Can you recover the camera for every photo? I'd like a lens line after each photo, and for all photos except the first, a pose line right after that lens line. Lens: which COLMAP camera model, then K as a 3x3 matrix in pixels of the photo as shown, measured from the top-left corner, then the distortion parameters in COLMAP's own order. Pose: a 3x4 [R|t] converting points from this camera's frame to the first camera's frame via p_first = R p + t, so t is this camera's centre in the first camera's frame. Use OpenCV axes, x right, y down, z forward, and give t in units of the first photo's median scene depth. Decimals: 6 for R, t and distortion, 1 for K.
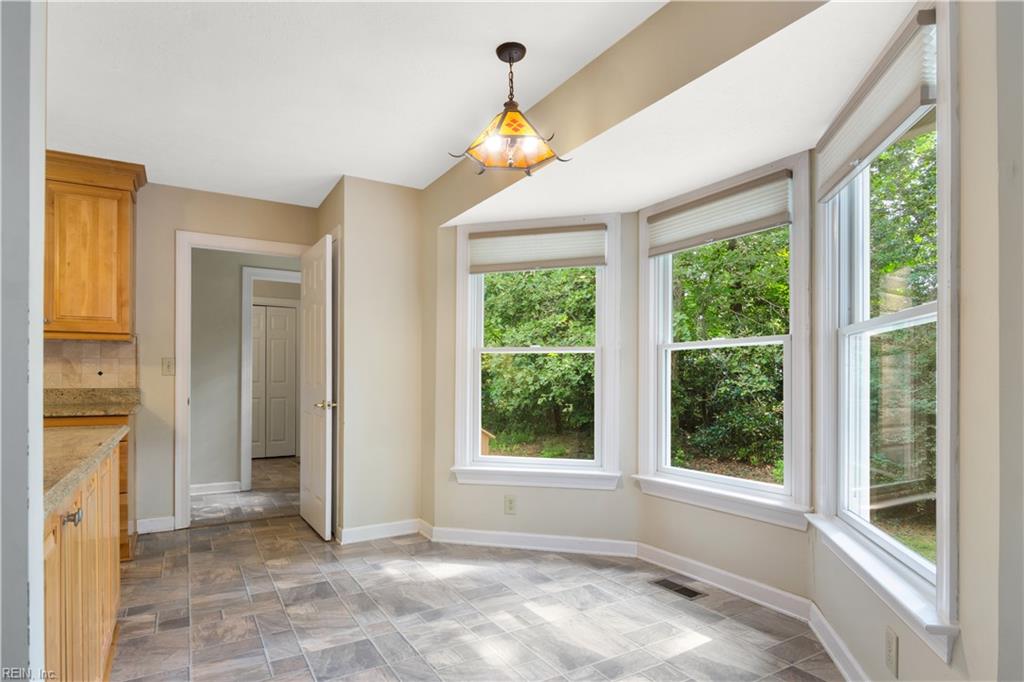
lens RADIAL K [[556.8, 0, 510.0], [0, 556.8, 349.1], [0, 0, 1]] dist [-0.001408, -0.000929]
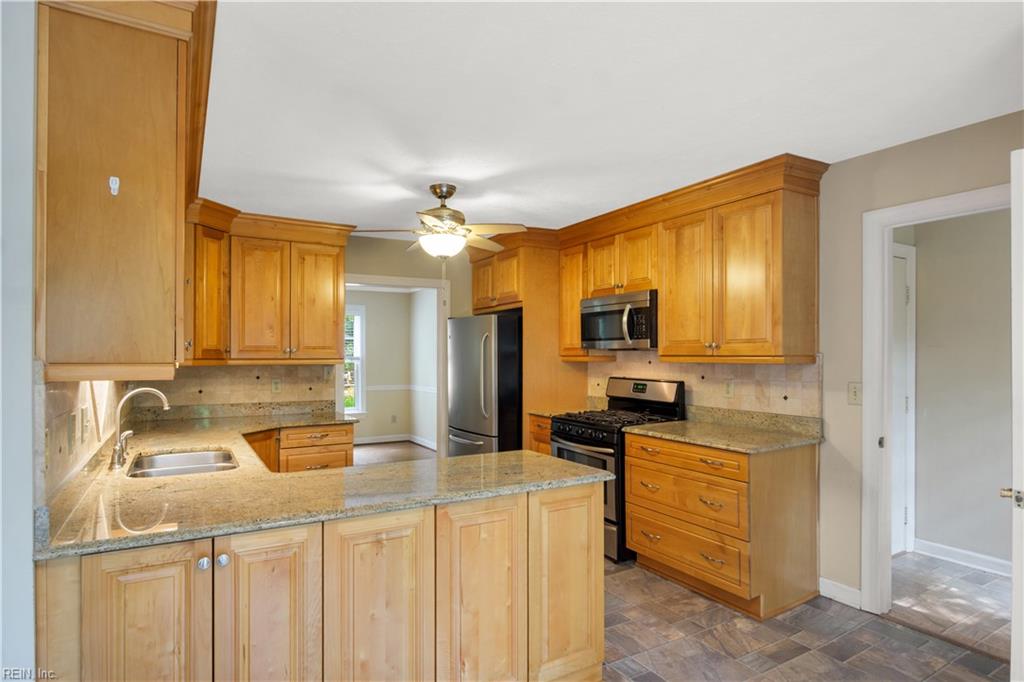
lens RADIAL K [[556.8, 0, 510.0], [0, 556.8, 349.1], [0, 0, 1]] dist [-0.001408, -0.000929]
pose [[-0.006526, -0.011044, -0.999918, 0.172465], [0.048553, 0.998756, -0.011348, -0.047554], [0.998799, -0.048623, -0.005982, 0.573201]]
